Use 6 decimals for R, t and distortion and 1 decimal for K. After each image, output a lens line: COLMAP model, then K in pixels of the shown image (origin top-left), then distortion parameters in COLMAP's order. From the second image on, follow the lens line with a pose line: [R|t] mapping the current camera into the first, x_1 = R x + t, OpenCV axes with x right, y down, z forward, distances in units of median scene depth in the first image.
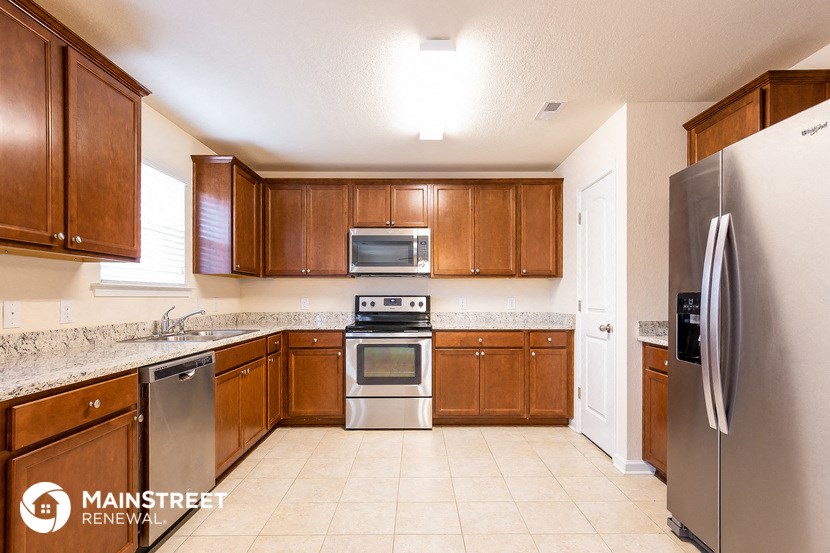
lens RADIAL K [[386.5, 0, 415.9], [0, 386.5, 298.2], [0, 0, 1]] dist [-0.013980, -0.000133]
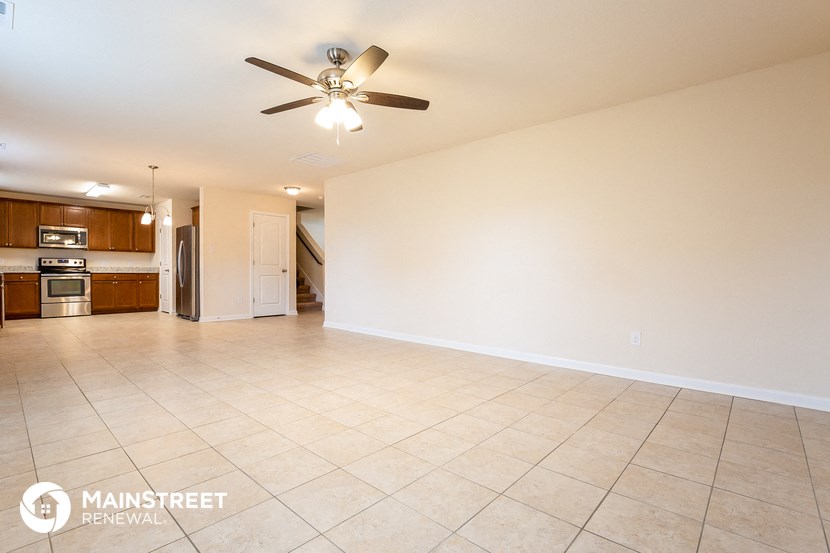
lens RADIAL K [[386.5, 0, 410.7], [0, 386.5, 276.1], [0, 0, 1]] dist [-0.013980, -0.000133]
pose [[0.651600, -0.004415, 0.758550, -0.425426], [-0.001716, 0.999972, 0.007294, 0.075480], [-0.758561, -0.006054, 0.651574, -1.867695]]
